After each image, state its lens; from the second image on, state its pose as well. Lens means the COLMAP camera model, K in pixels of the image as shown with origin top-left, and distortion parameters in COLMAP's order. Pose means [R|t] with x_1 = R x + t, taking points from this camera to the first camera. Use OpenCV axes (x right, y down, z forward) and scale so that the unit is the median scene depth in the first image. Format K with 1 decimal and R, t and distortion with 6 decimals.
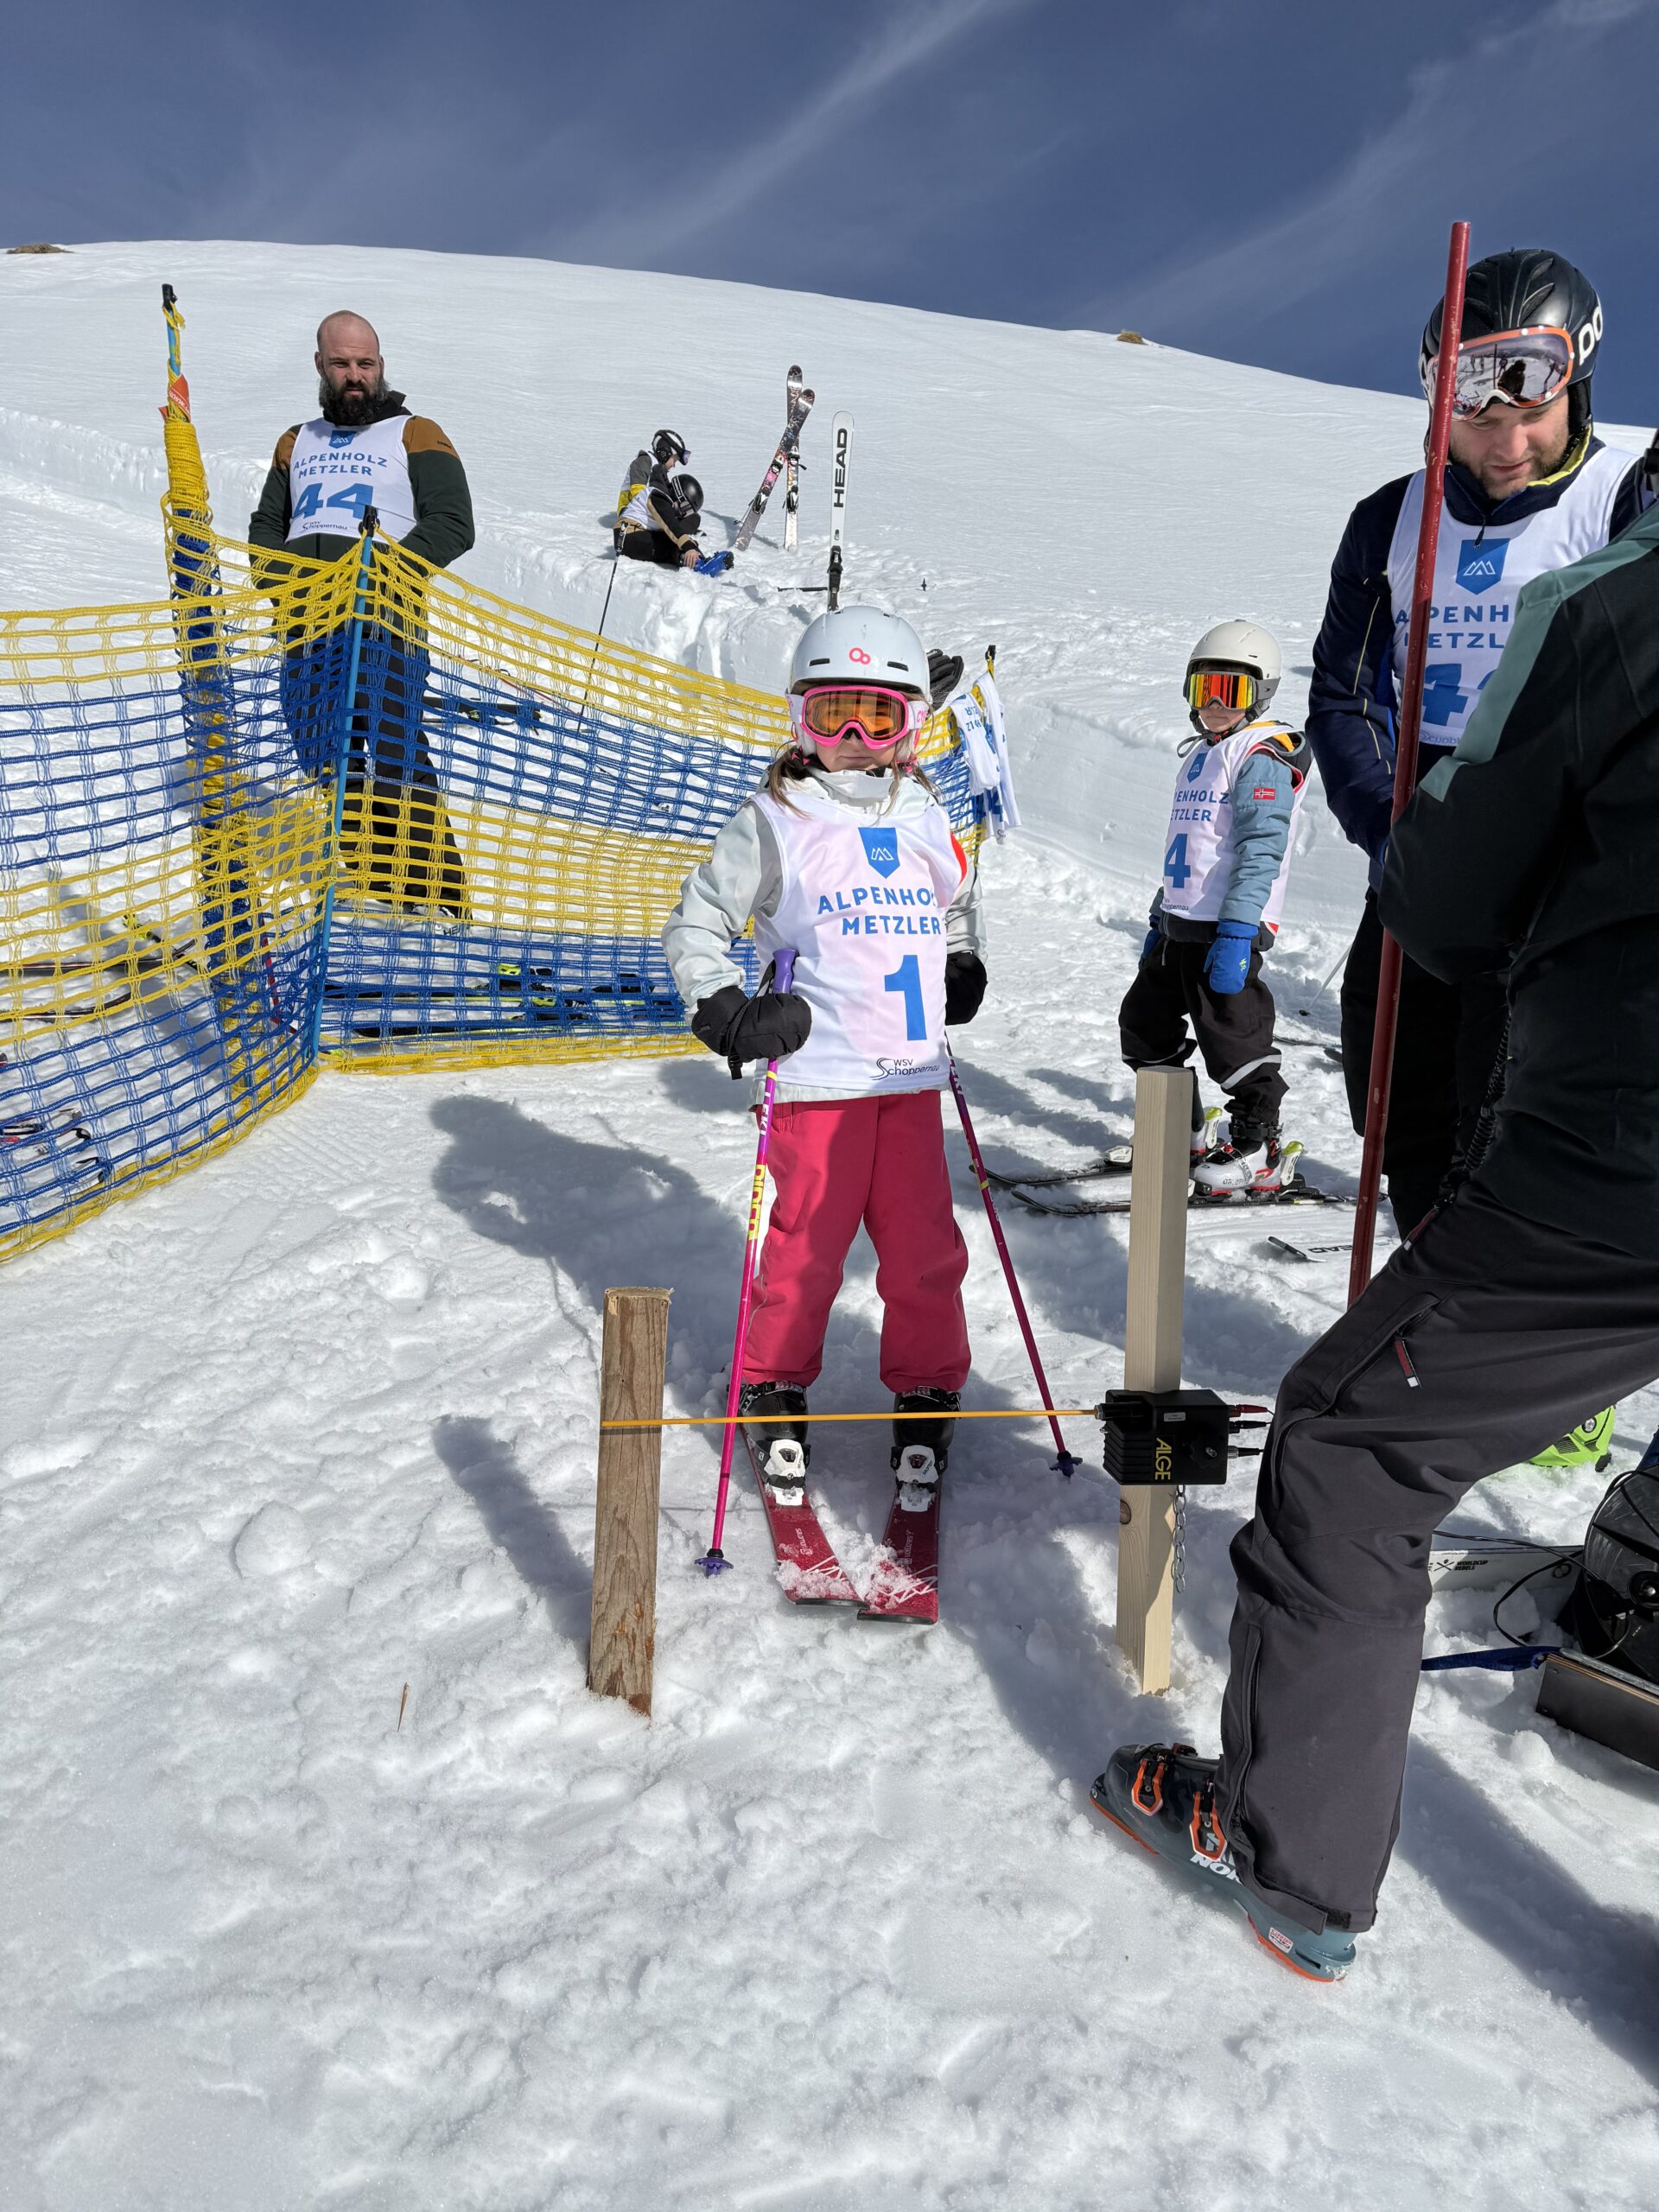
lens RADIAL K [[1575.2, 0, 823.9], [0, 1575.2, 1119.1], [0, 0, 1]] dist [0.028143, -0.040747]
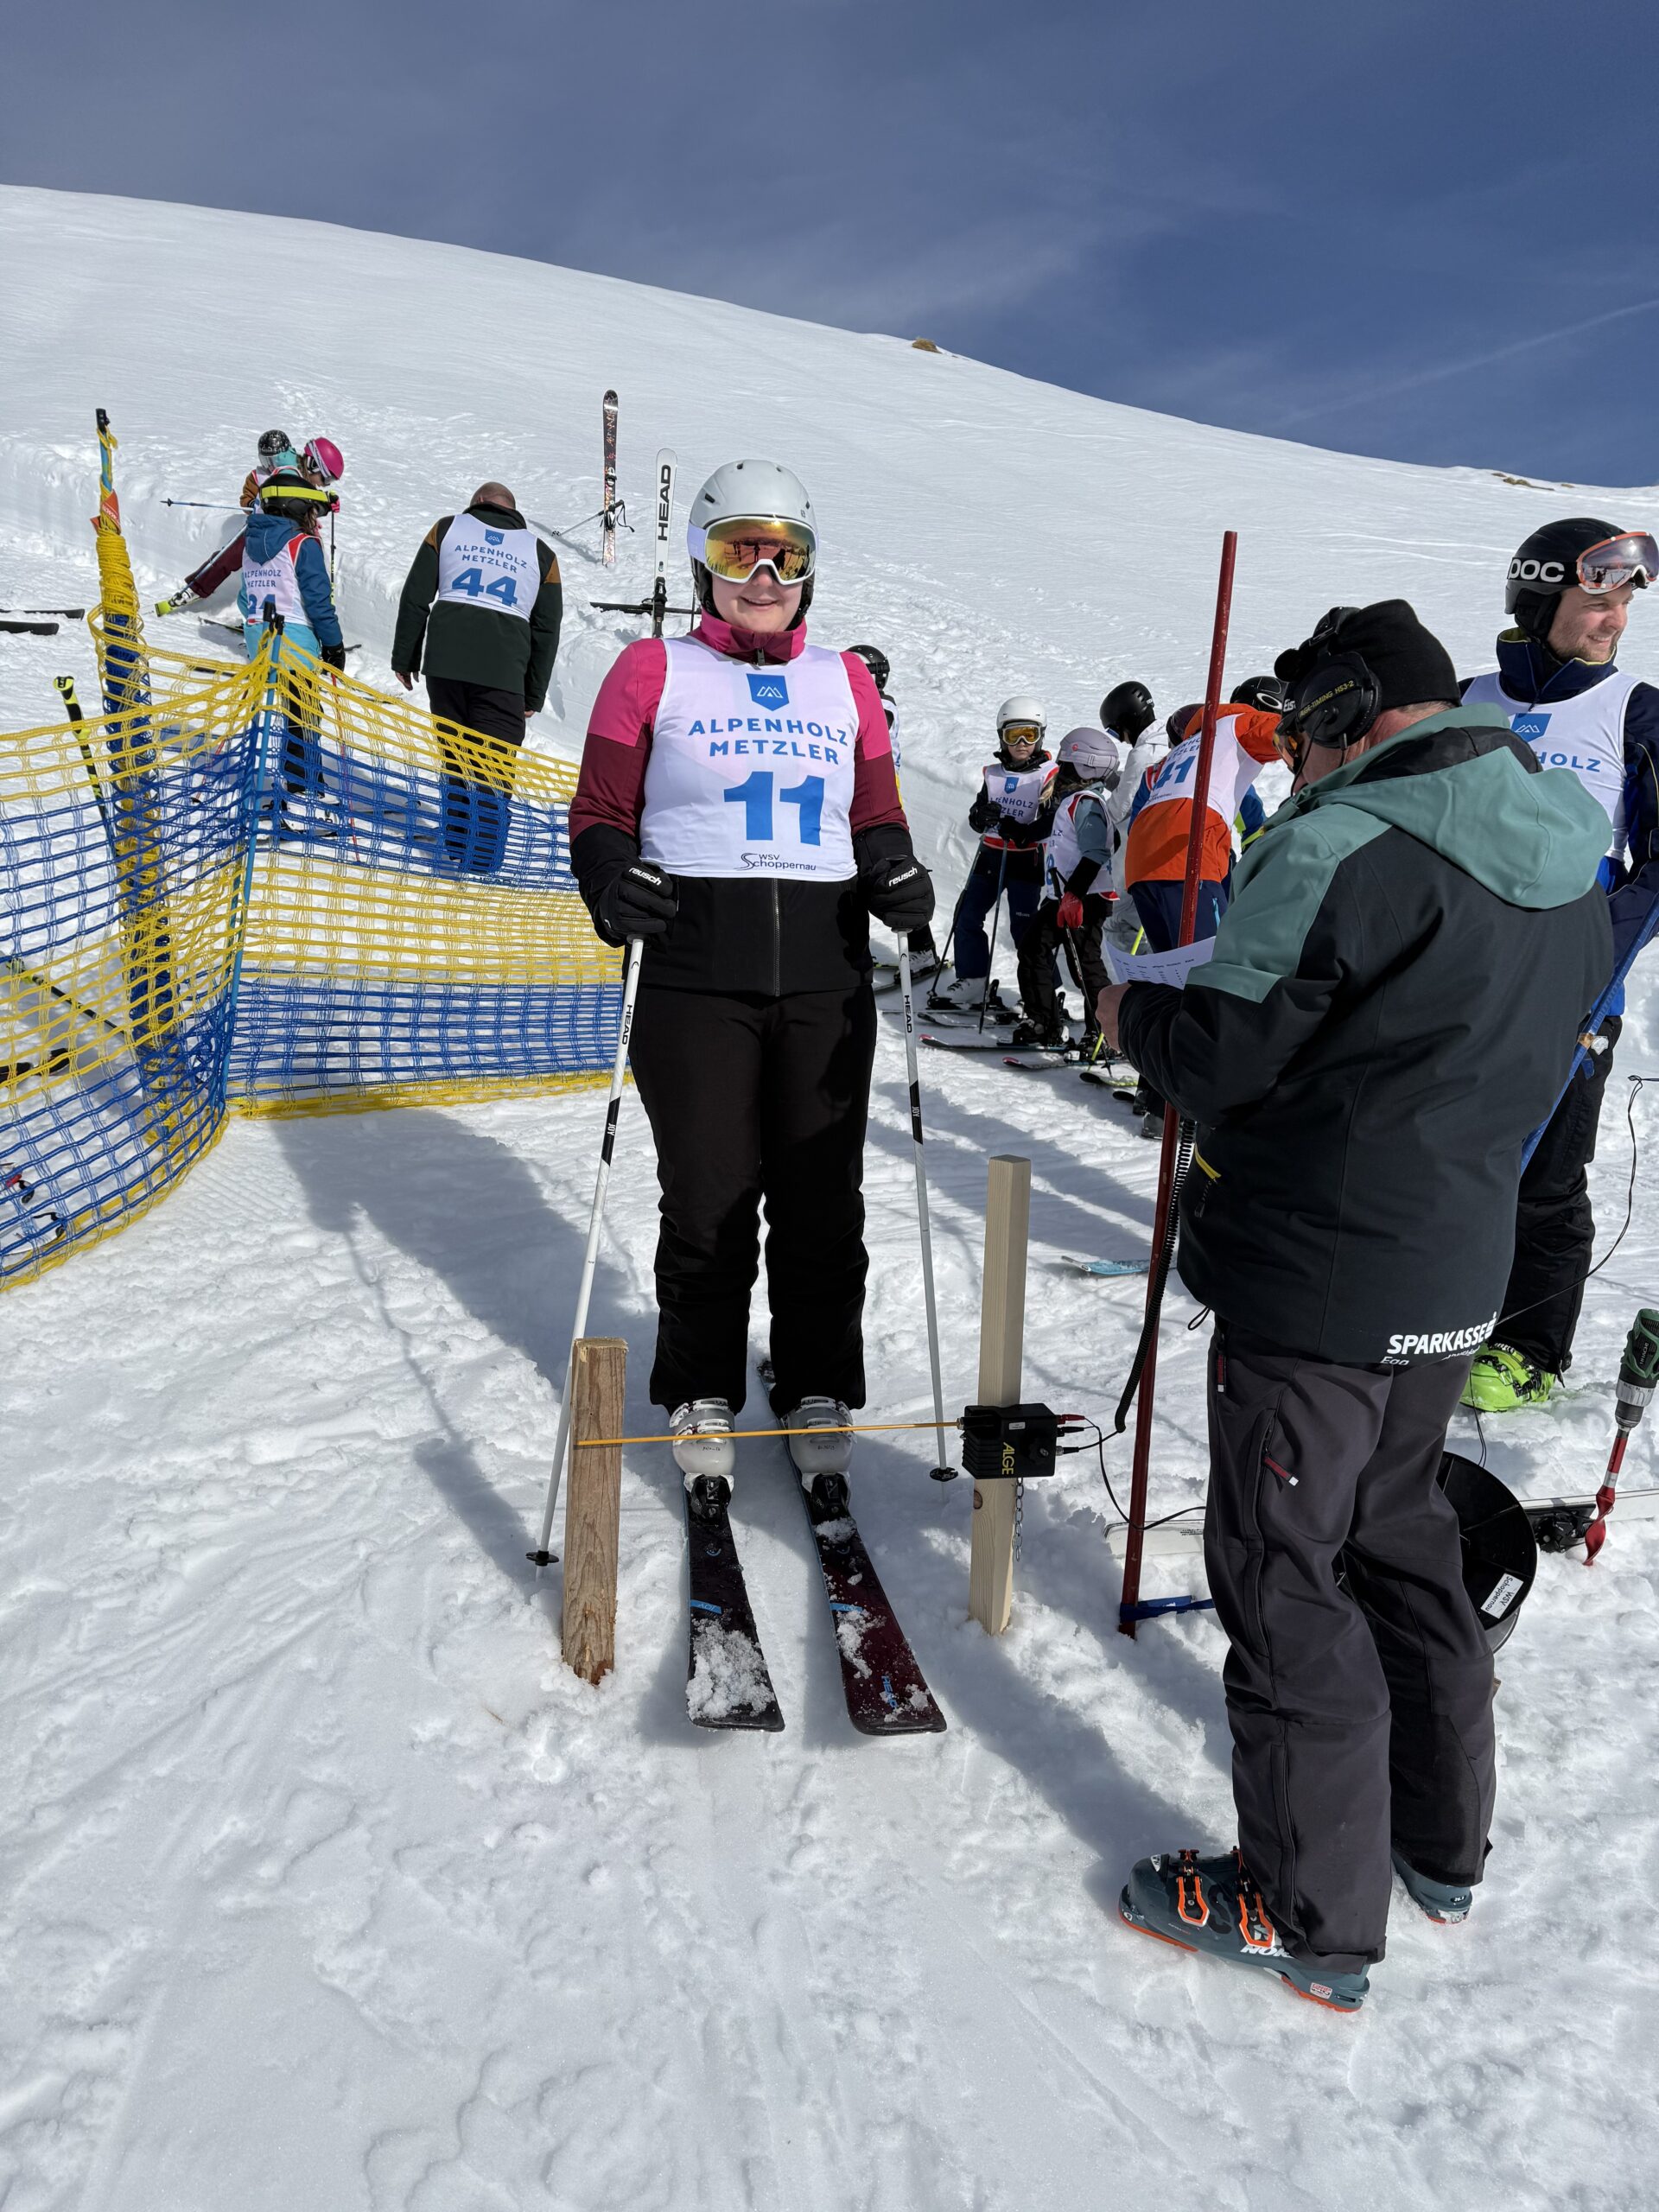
lens RADIAL K [[1575.2, 0, 854.4], [0, 1575.2, 1108.1], [0, 0, 1]] dist [0.028143, -0.040747]
pose [[0.989128, -0.005114, 0.146966, -0.049602], [0.004190, 0.999969, 0.006593, -0.041024], [-0.146995, -0.005905, 0.989120, -0.132876]]
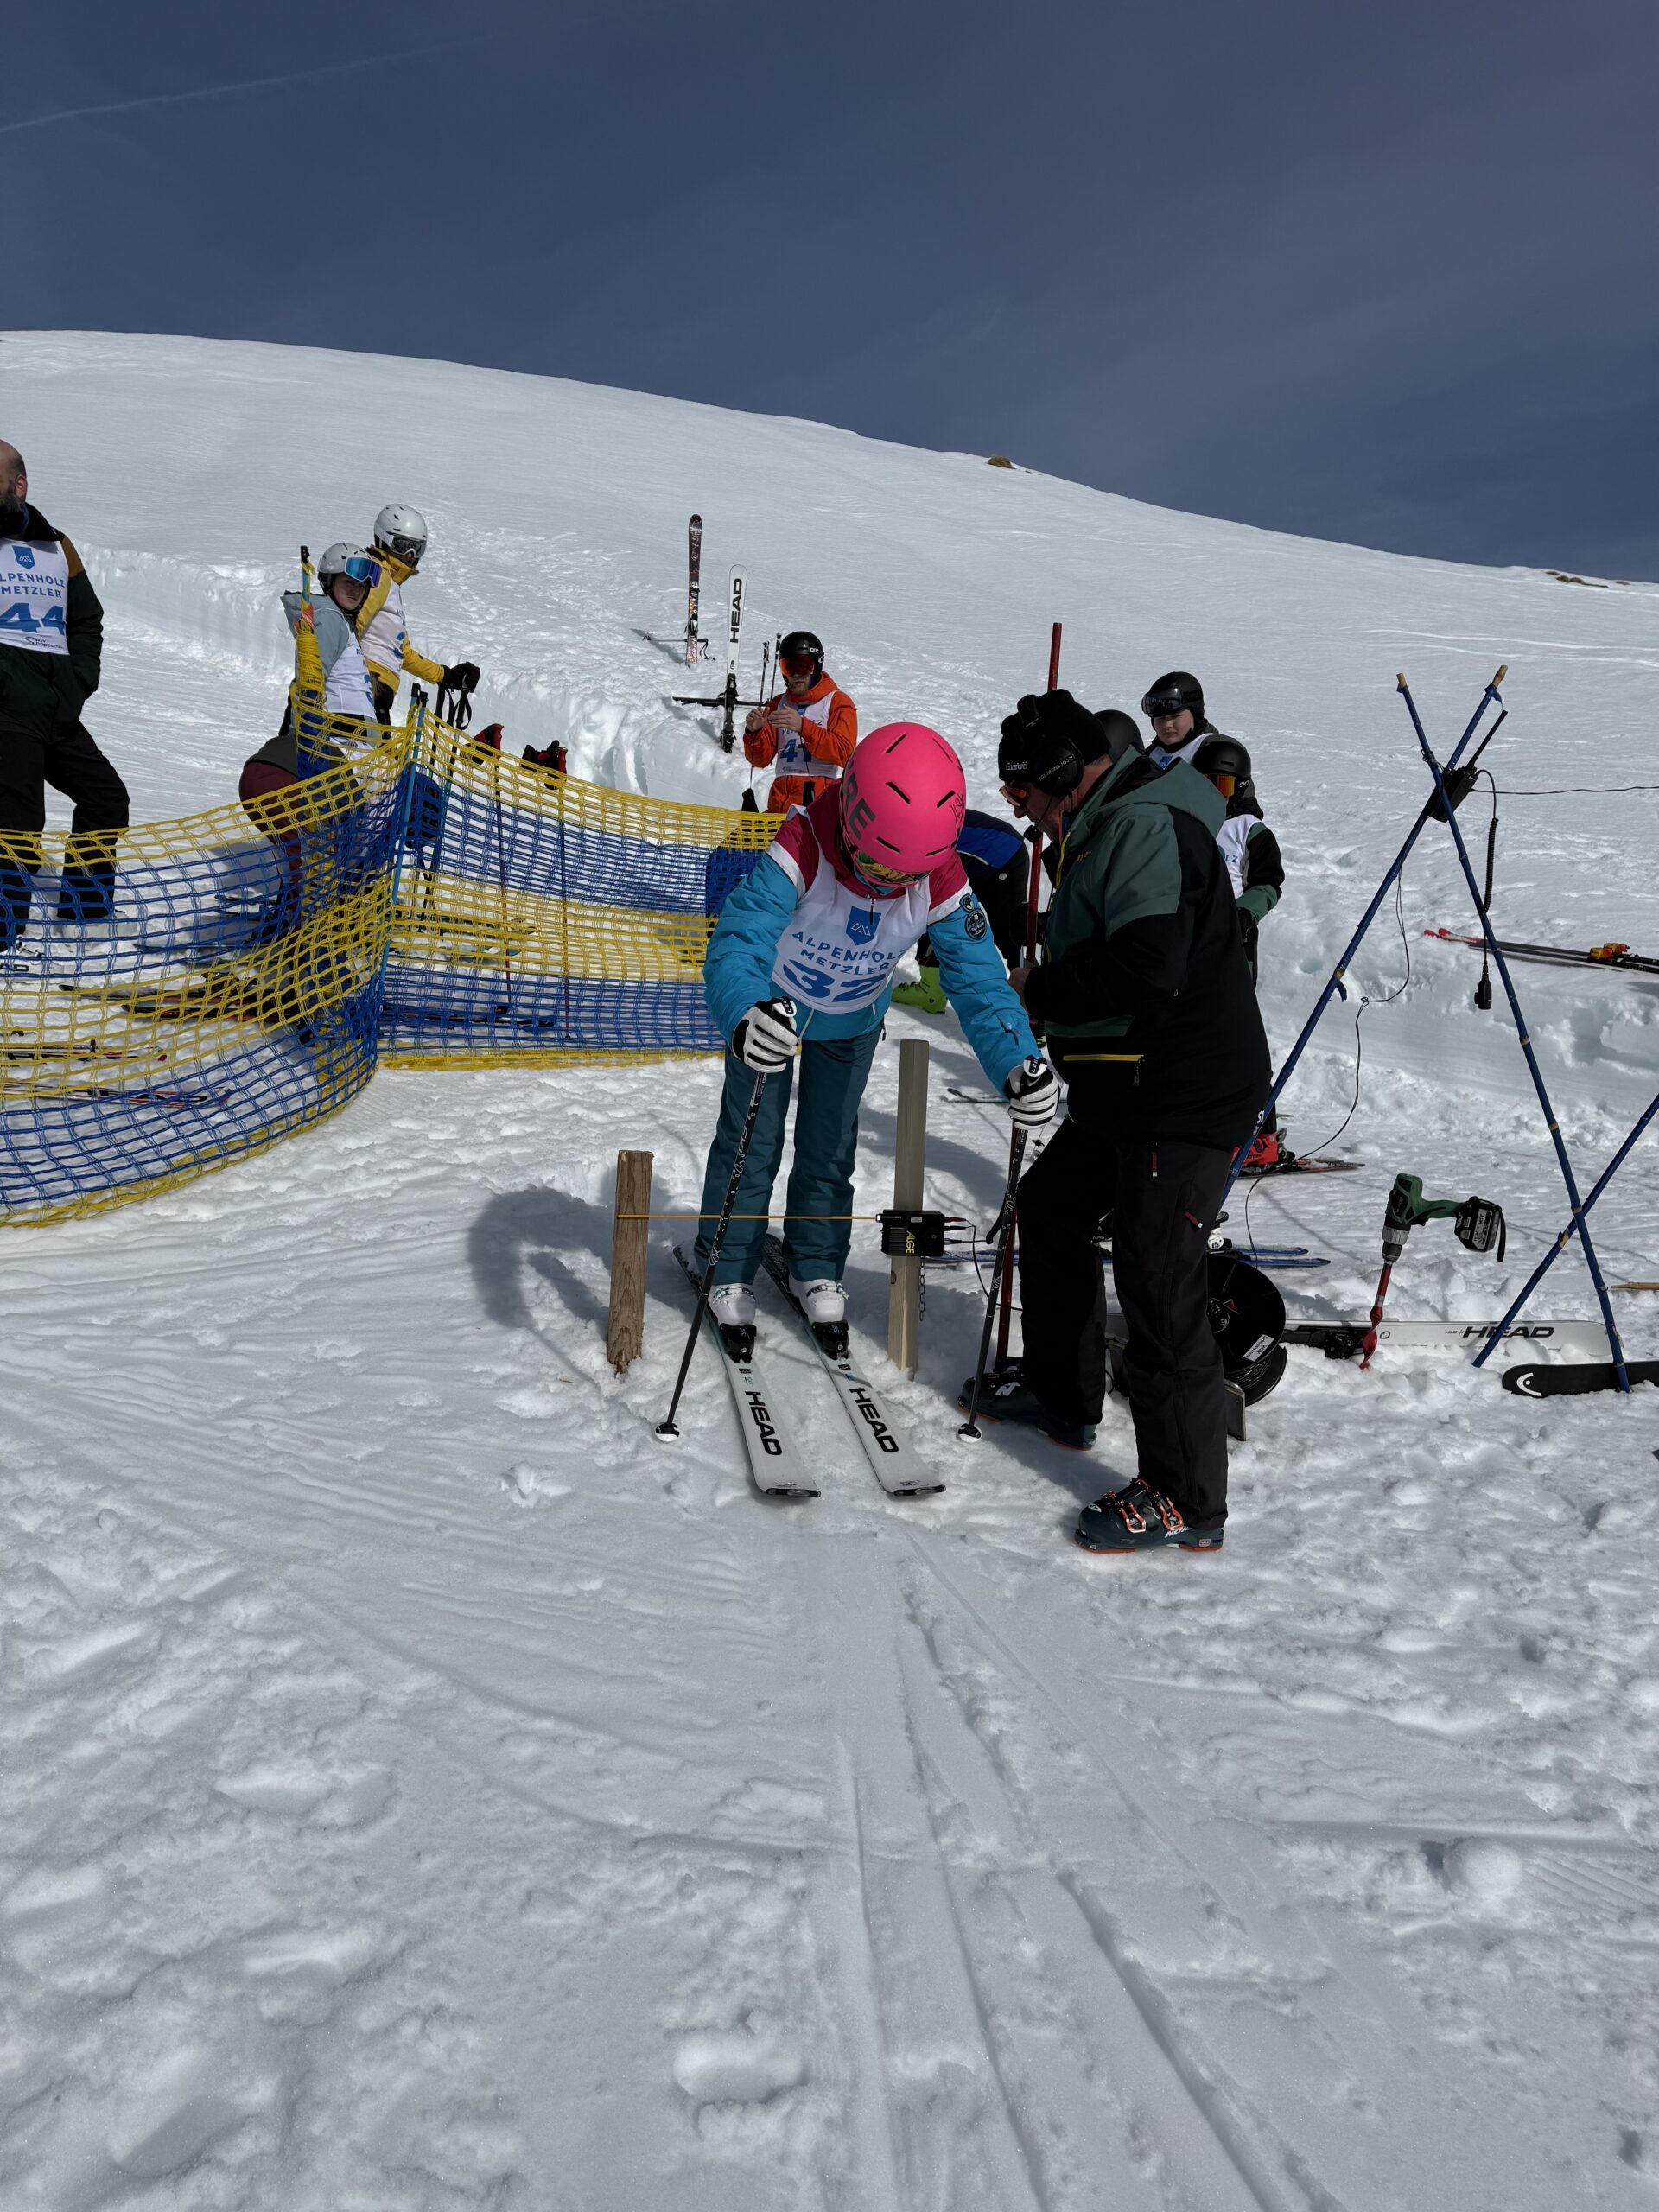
lens RADIAL K [[1575.2, 0, 848.6], [0, 1575.2, 1087.8], [0, 0, 1]] dist [0.028143, -0.040747]
pose [[0.996014, 0.011485, 0.088450, -0.015040], [-0.005782, 0.997903, -0.064466, 0.074188], [-0.089005, 0.063697, 0.993992, -0.439821]]
